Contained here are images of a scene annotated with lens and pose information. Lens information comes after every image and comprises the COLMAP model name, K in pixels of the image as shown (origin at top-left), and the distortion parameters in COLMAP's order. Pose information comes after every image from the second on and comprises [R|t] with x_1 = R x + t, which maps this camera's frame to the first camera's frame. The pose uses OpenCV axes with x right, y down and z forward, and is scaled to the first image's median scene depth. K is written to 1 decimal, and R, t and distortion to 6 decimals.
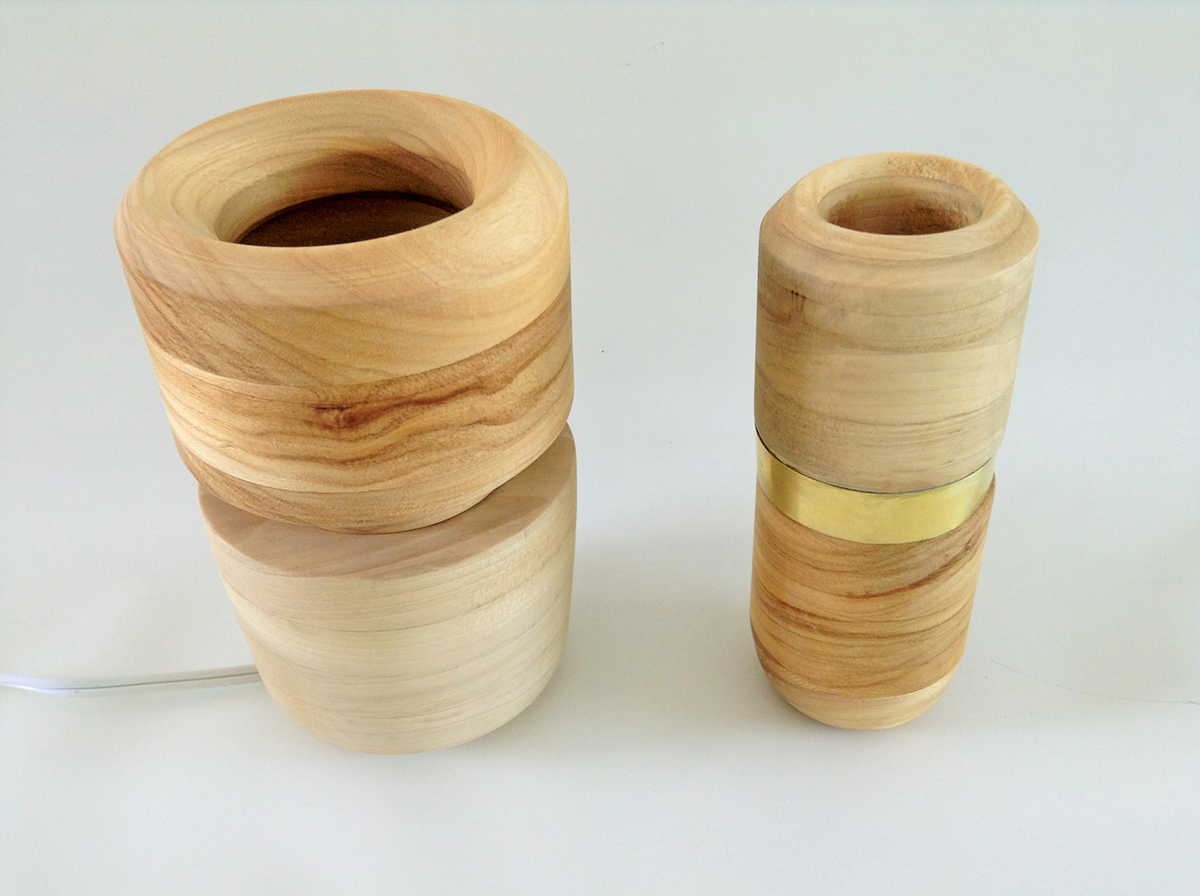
lens RADIAL K [[1137.8, 0, 600.5], [0, 1137.8, 468.0], [0, 0, 1]] dist [0.223952, -0.552306]
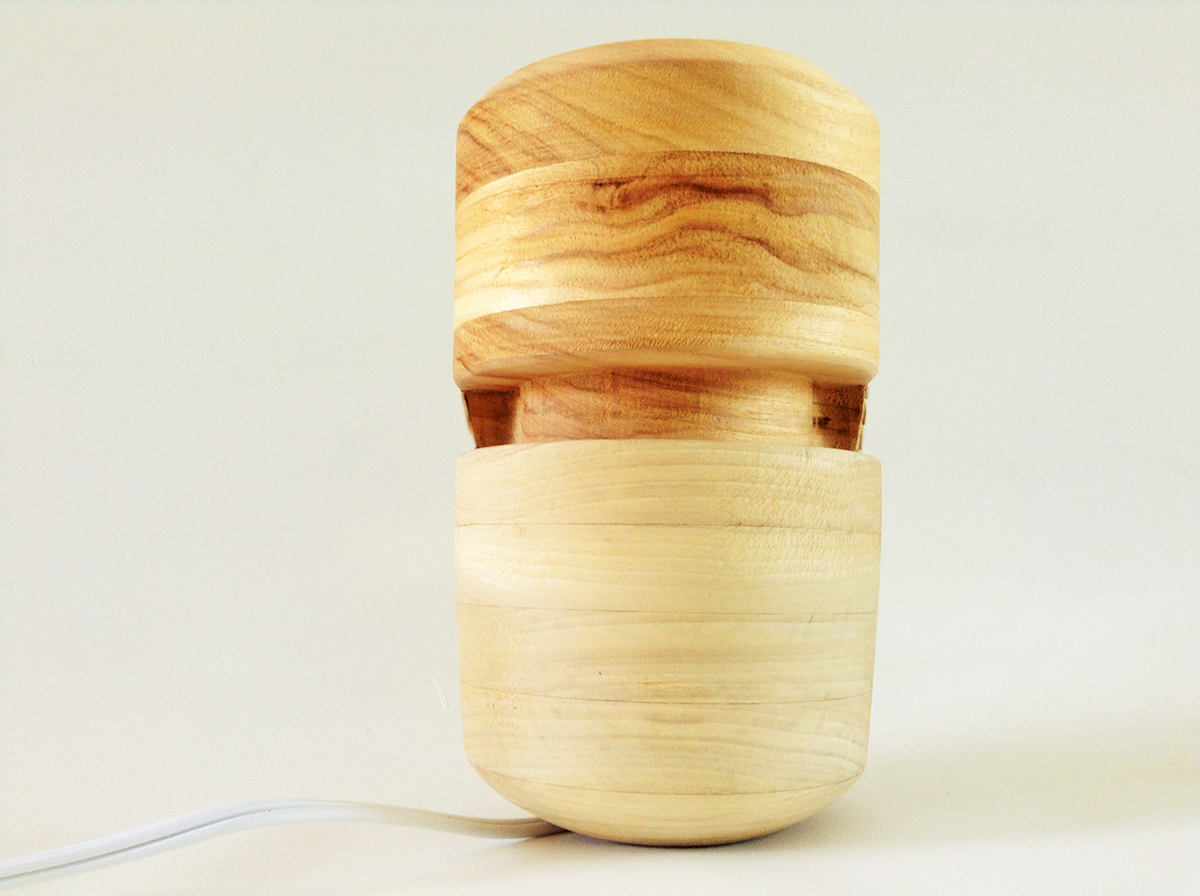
lens RADIAL K [[1166.5, 0, 568.5], [0, 1166.5, 493.9], [0, 0, 1]] dist [0.217768, -0.674536]
pose [[0.945734, 0.007938, -0.324844, 0.058185], [-0.216810, 0.760044, -0.612639, 0.748276], [0.242032, 0.649824, 0.720520, 0.437120]]
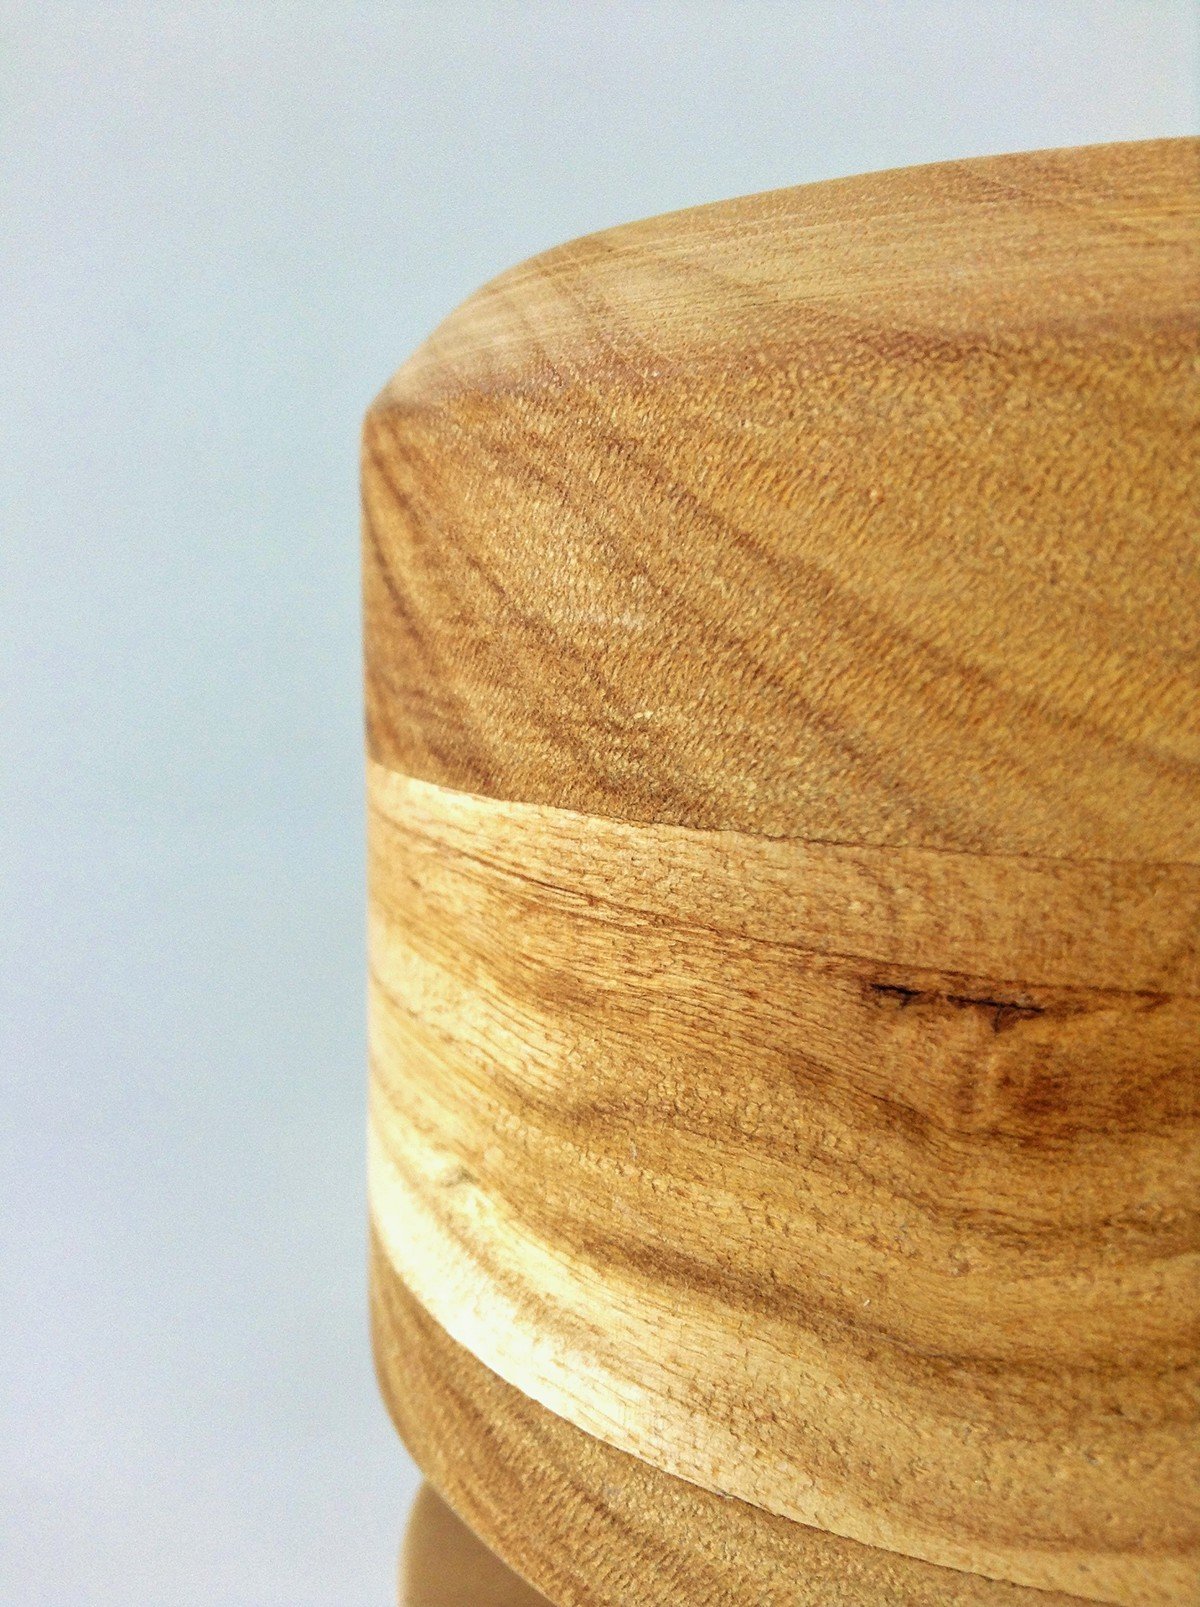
lens RADIAL K [[1544.3, 0, 591.6], [0, 1544.3, 802.5], [0, 0, 1]] dist [0.217662, -0.650838]
pose [[0.875775, 0.089132, -0.474418, -0.166462], [-0.313811, 0.851917, -0.419238, 0.040555], [0.366797, 0.516036, 0.774058, 0.761126]]
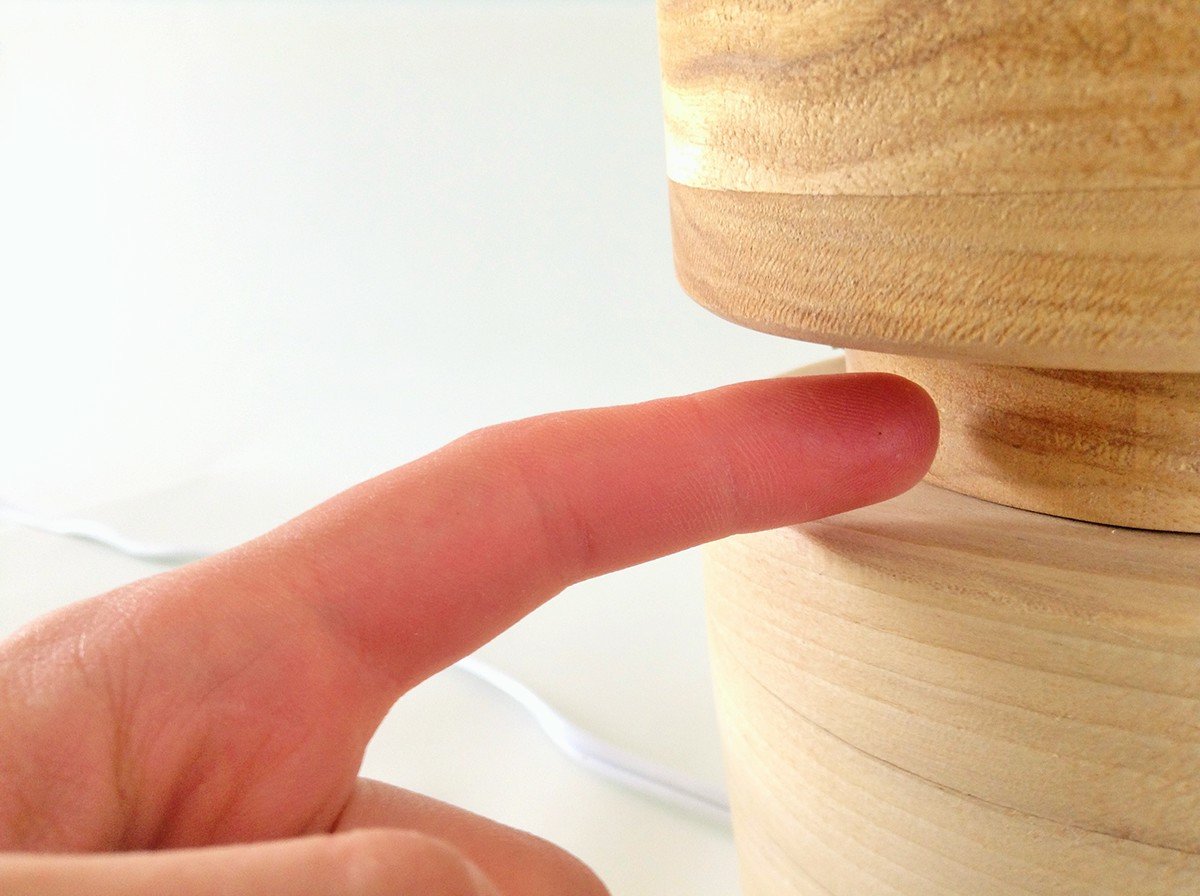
lens RADIAL K [[1137.8, 0, 600.5], [0, 1137.8, 468.0], [0, 0, 1]] dist [0.223952, -0.552306]
pose [[0.489619, 0.248645, -0.835733, 0.057226], [-0.470506, 0.882299, -0.013149, 0.127091], [0.734097, 0.399655, 0.548979, 0.839524]]
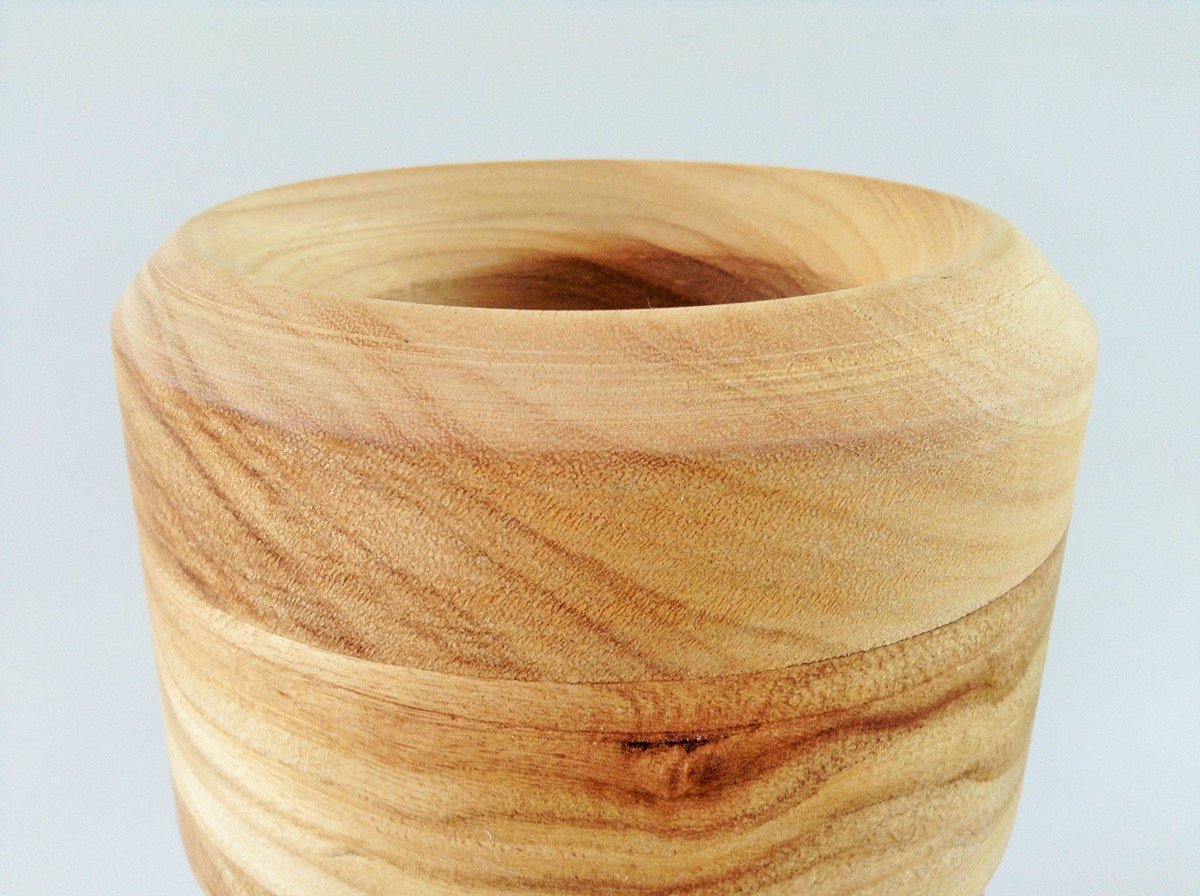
lens RADIAL K [[1153.2, 0, 600.0], [0, 1153.2, 448.0], [0, 0, 1]] dist [0.217662, -0.650838]
pose [[0.997819, -0.000994, 0.066000, -0.273930], [0.020609, 0.954593, -0.297201, -0.030947], [-0.062707, 0.297913, 0.952531, 0.604260]]
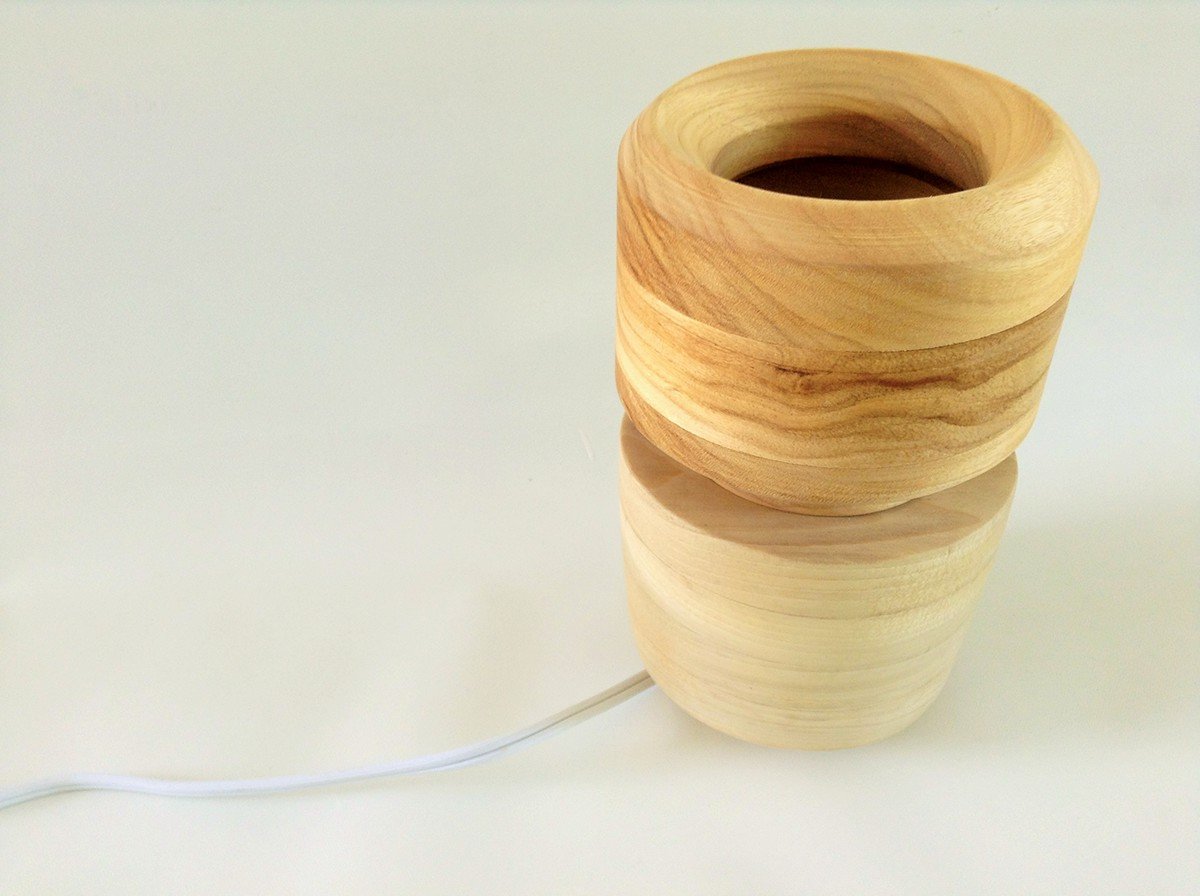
lens RADIAL K [[1137.8, 0, 600.5], [0, 1137.8, 468.0], [0, 0, 1]] dist [0.223952, -0.552306]
pose [[0.937000, 0.221999, -0.269717, -0.106830], [-0.221695, 0.974591, 0.031994, 0.030459], [0.269967, 0.029817, 0.962408, 0.046323]]
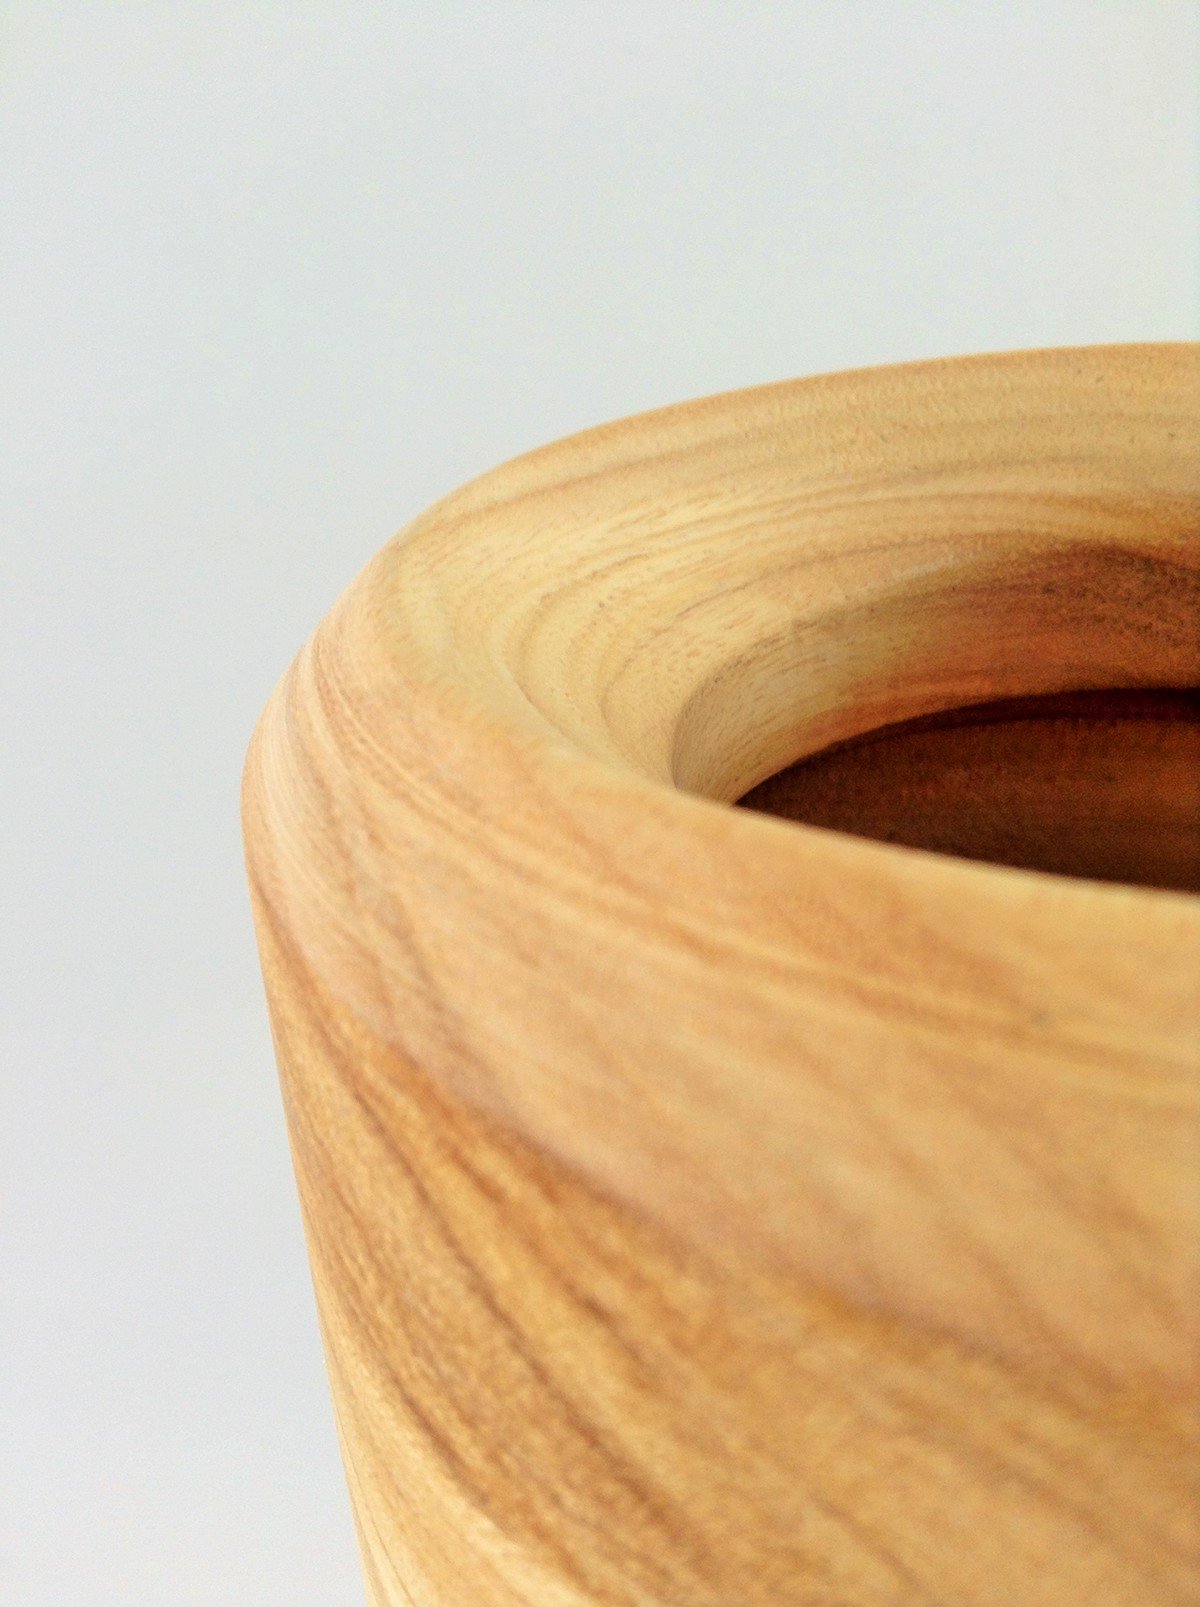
lens RADIAL K [[1544.3, 0, 591.6], [0, 1544.3, 802.5], [0, 0, 1]] dist [0.217662, -0.650838]
pose [[0.993302, 0.000354, -0.115549, -0.336356], [-0.026947, 0.973133, -0.228660, -0.150941], [0.112363, 0.230242, 0.966625, 0.766785]]
